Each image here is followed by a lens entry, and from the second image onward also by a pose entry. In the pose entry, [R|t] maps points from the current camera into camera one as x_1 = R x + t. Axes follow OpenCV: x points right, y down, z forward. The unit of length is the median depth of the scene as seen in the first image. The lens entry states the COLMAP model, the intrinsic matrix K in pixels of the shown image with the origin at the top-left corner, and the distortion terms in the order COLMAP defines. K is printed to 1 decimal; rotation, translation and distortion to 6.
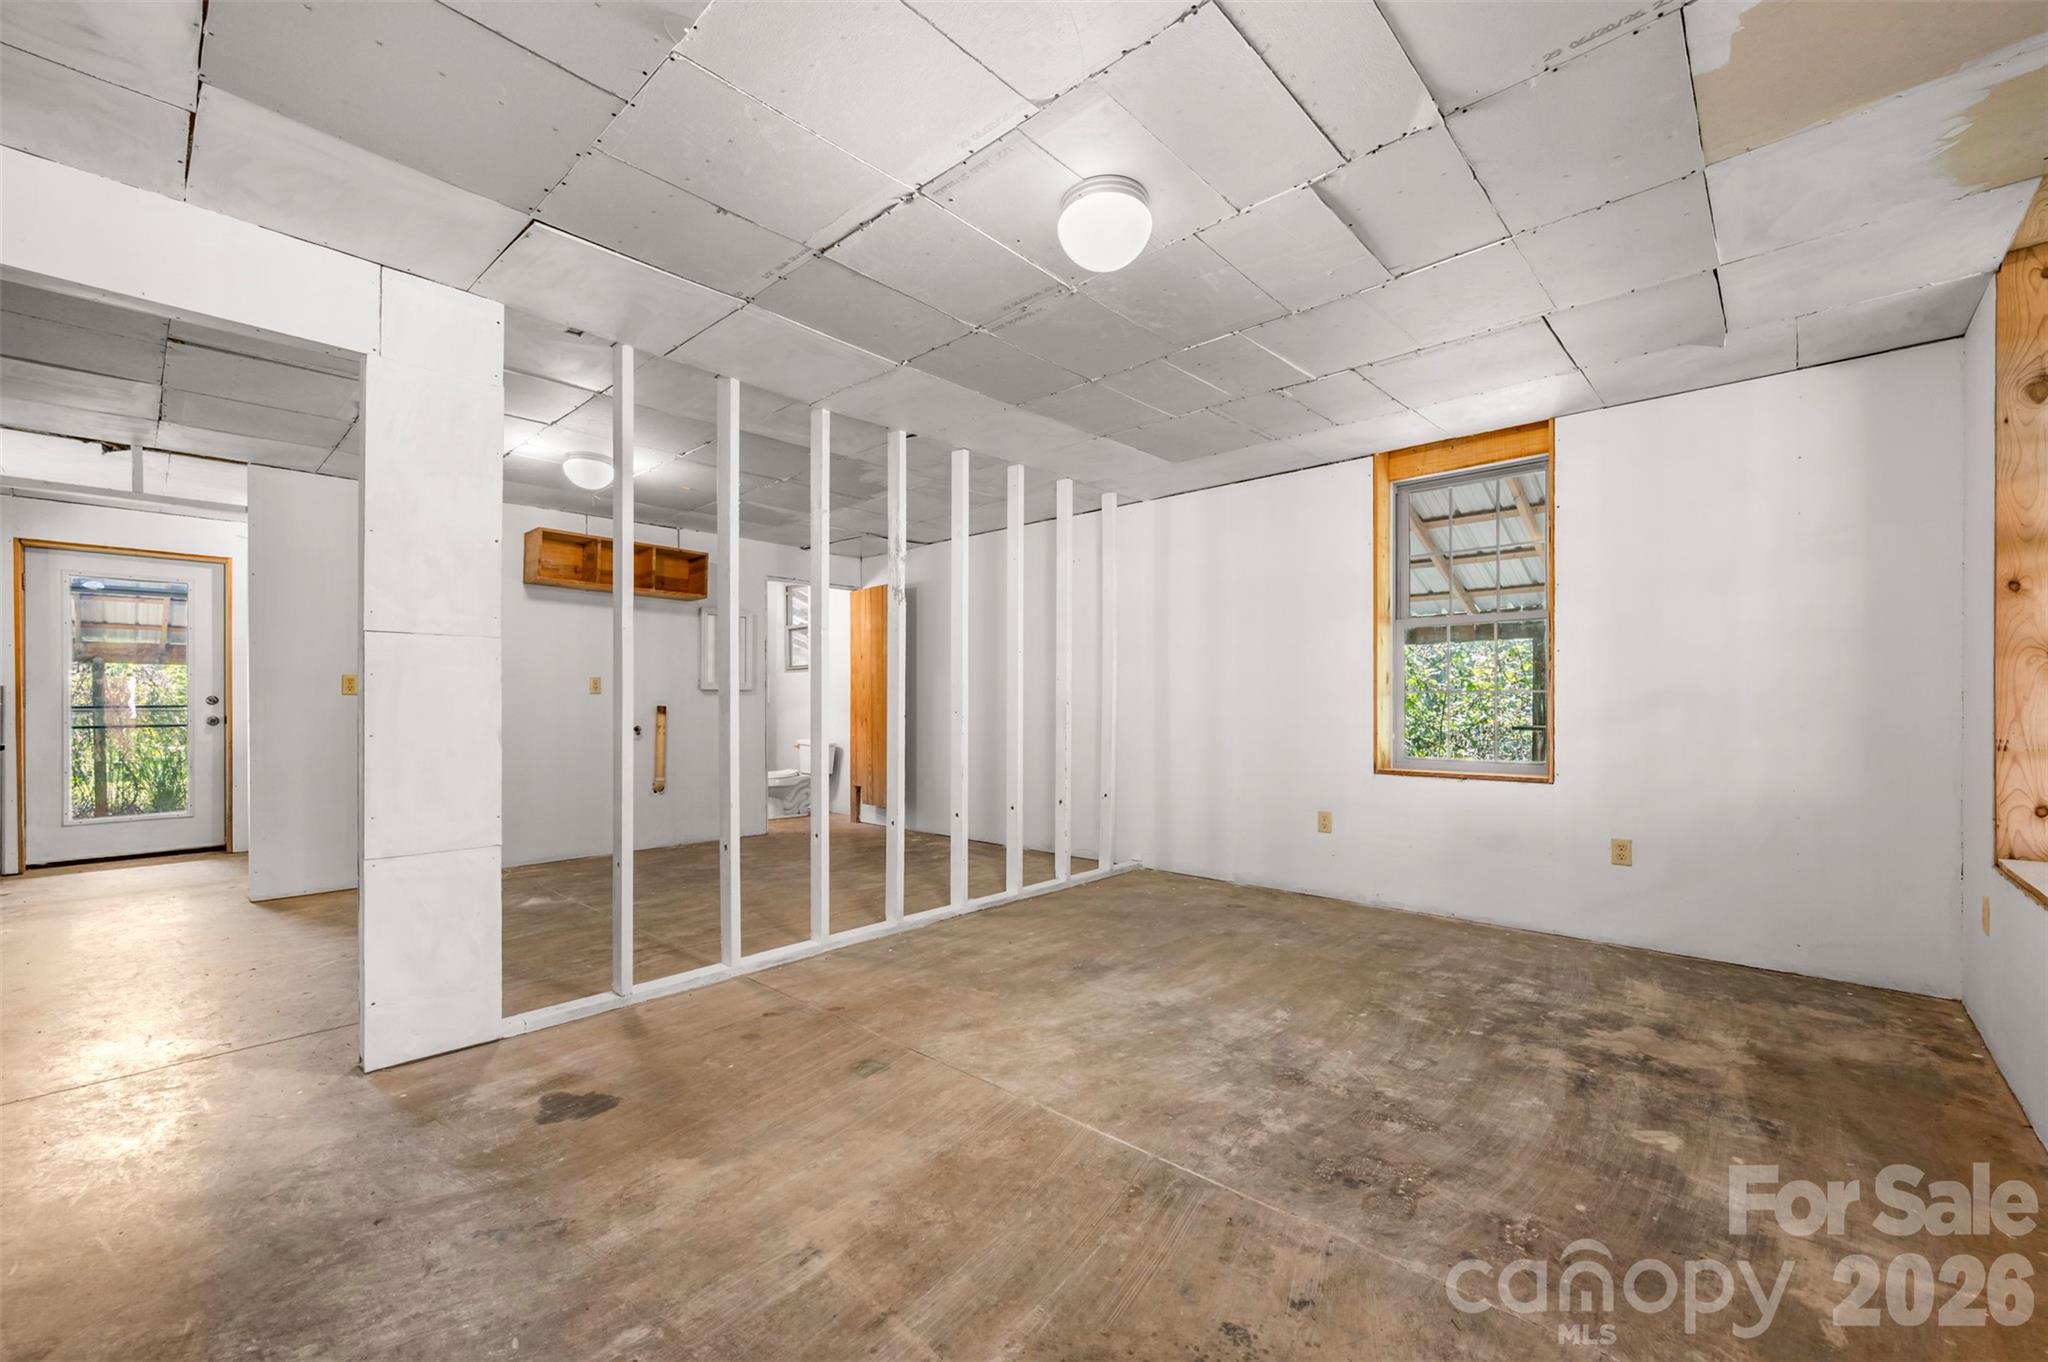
lens RADIAL K [[832.8, 0, 1038.0], [0, 832.8, 699.3], [0, 0, 1]] dist [-0.000309, 0.000569]
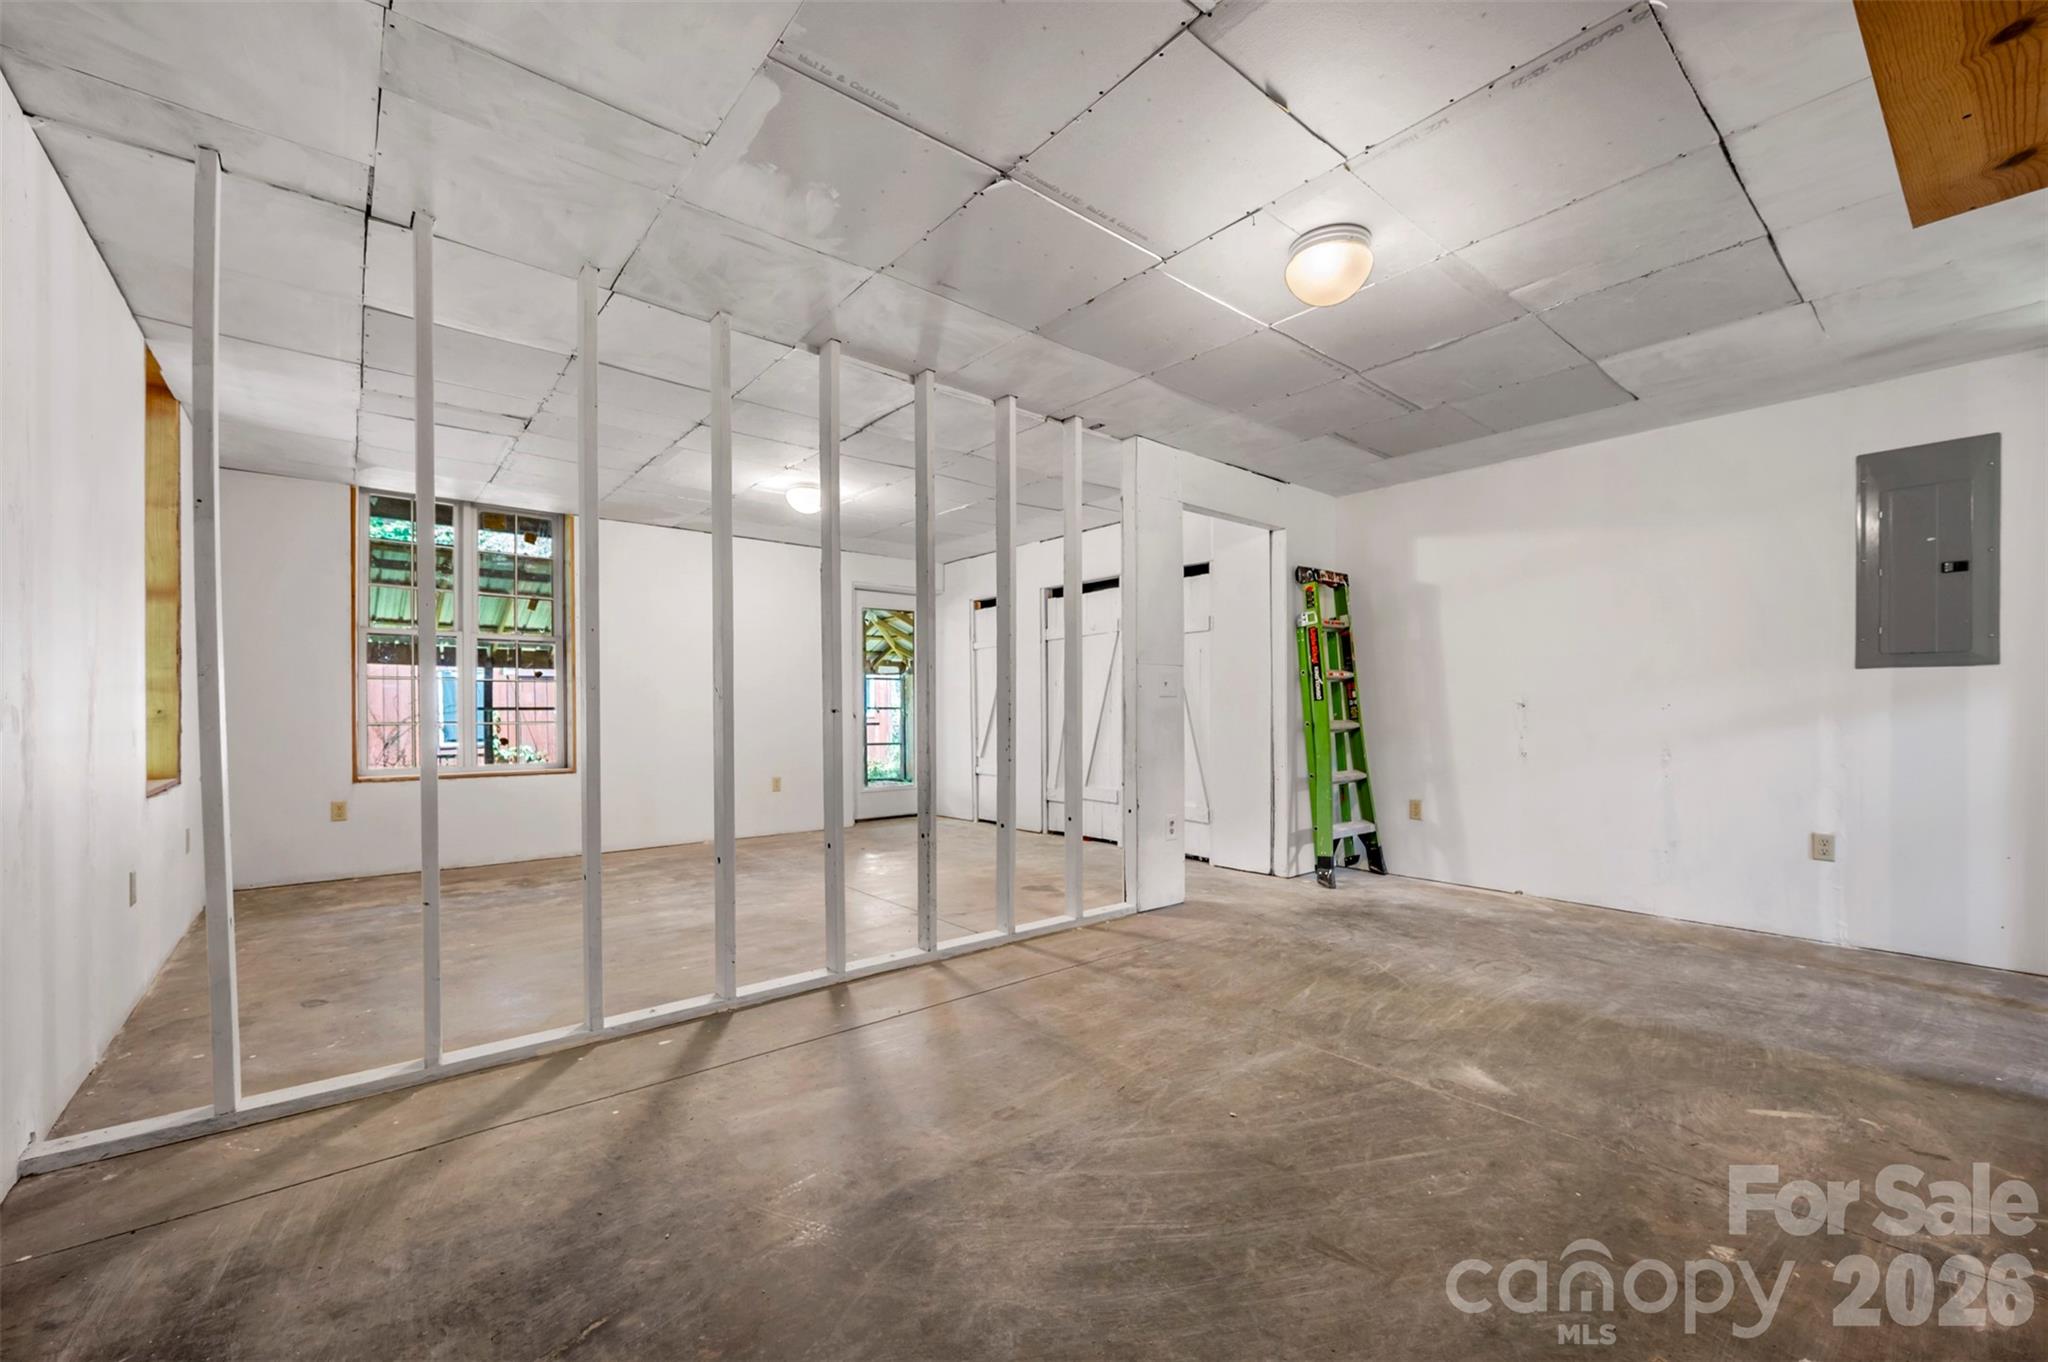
lens RADIAL K [[822.3, 0, 1023.2], [0, 822.3, 709.4], [0, 0, 1]] dist [0.001485, 0.000133]
pose [[-0.990284, 0.004411, 0.138991, -0.635720], [0.004490, 0.999990, 0.000255, 0.025433], [-0.138988, 0.000877, -0.990294, 2.425321]]
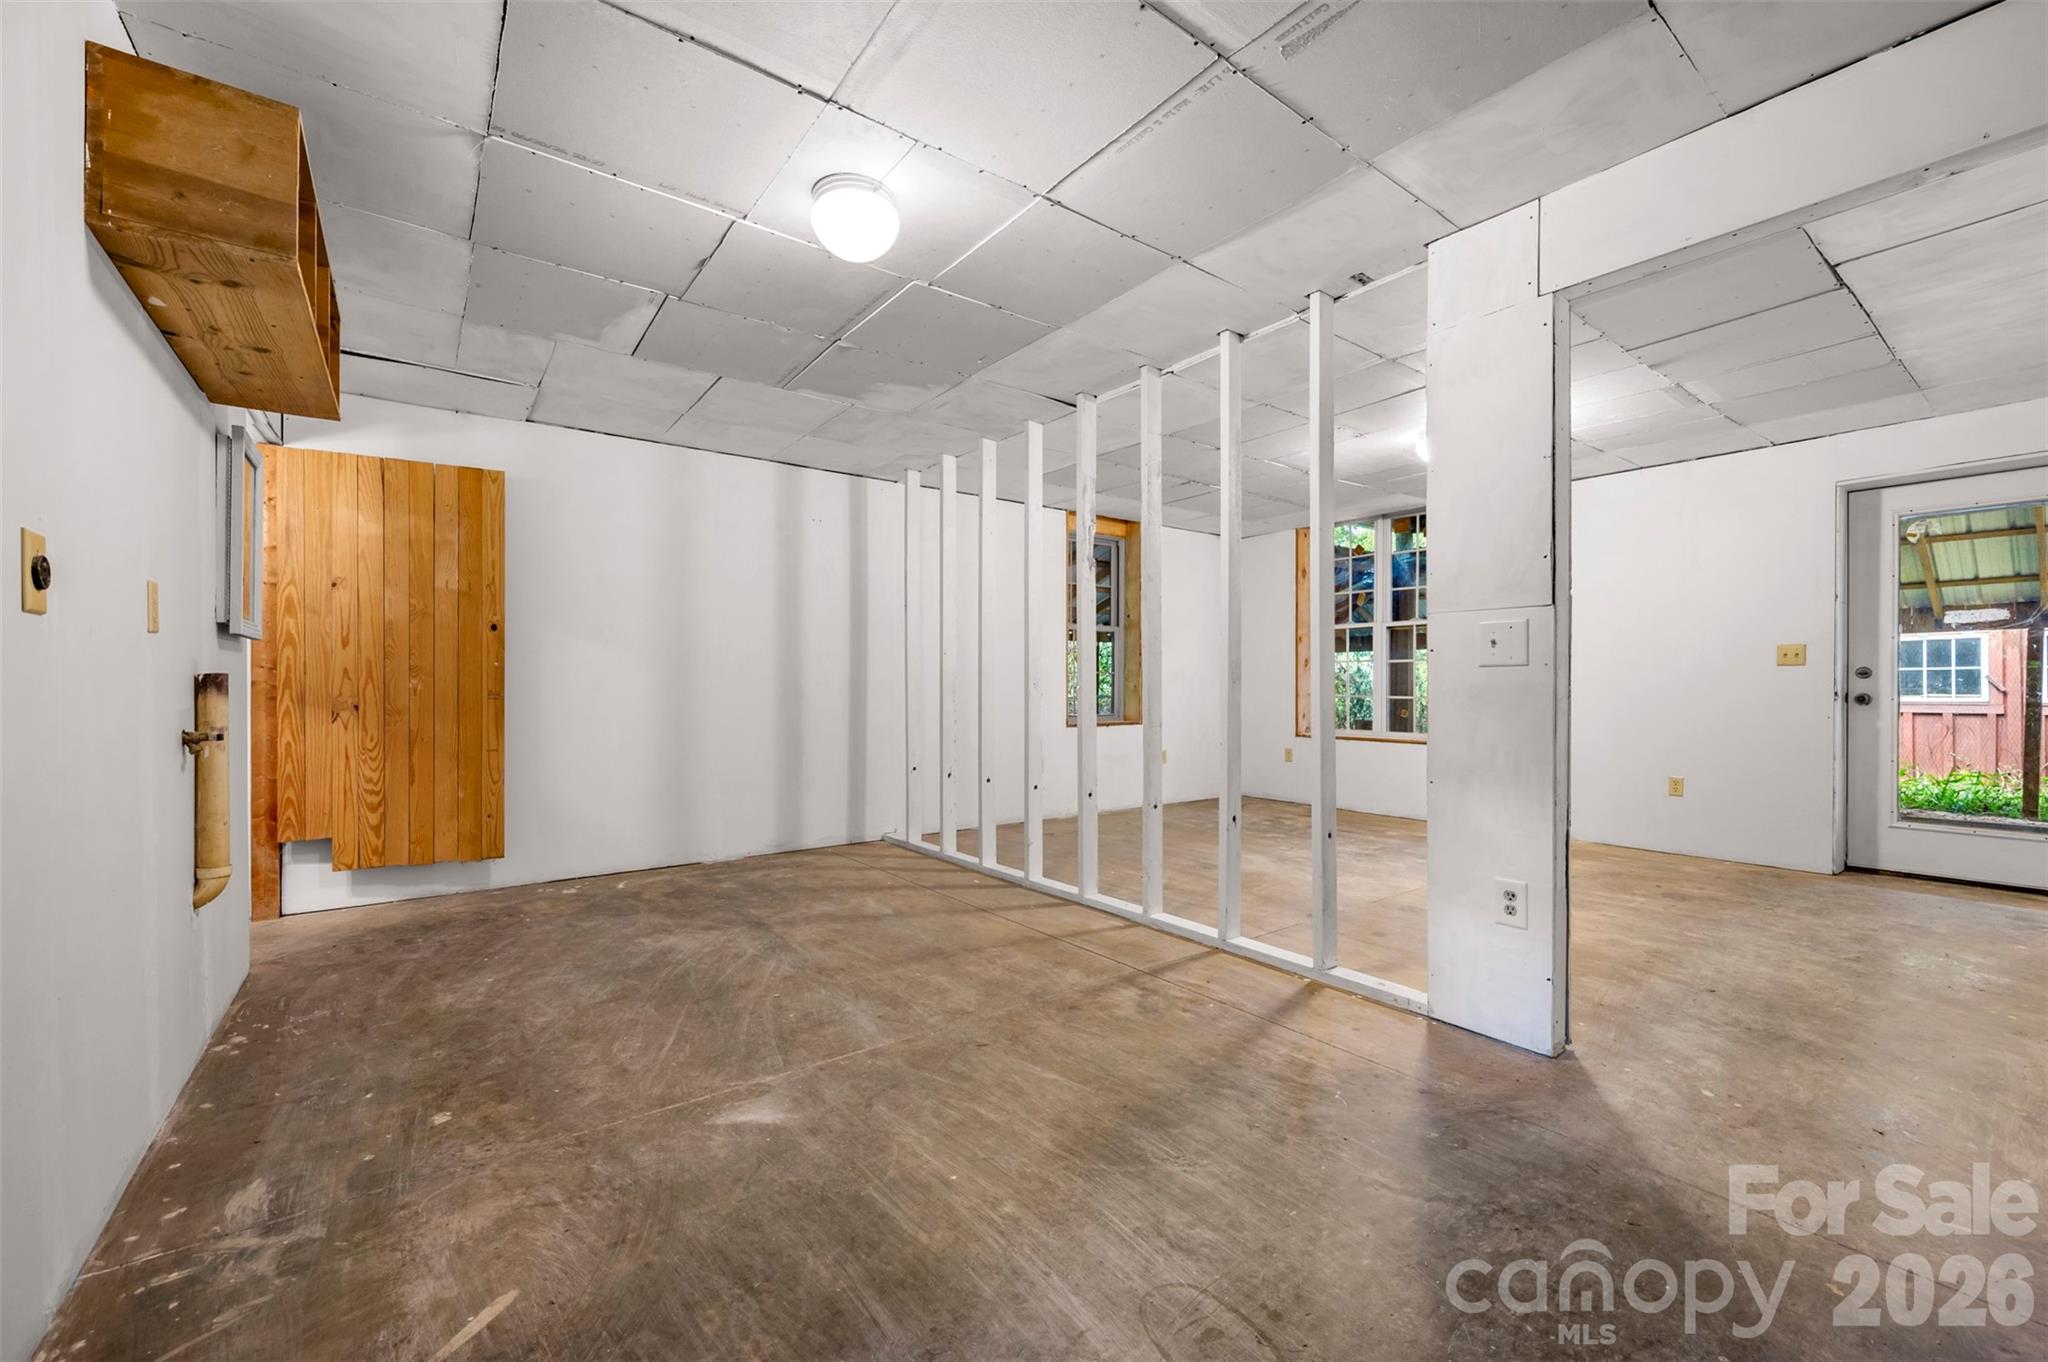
lens RADIAL K [[819.7, 0, 1028.6], [0, 819.7, 687.0], [0, 0, 1]] dist [0.000743, 0.000325]
pose [[0.182392, -0.000341, 0.983226, -1.587416], [-0.002090, 0.999998, 0.000735, 0.026509], [-0.983224, -0.002189, 0.182391, 1.231290]]
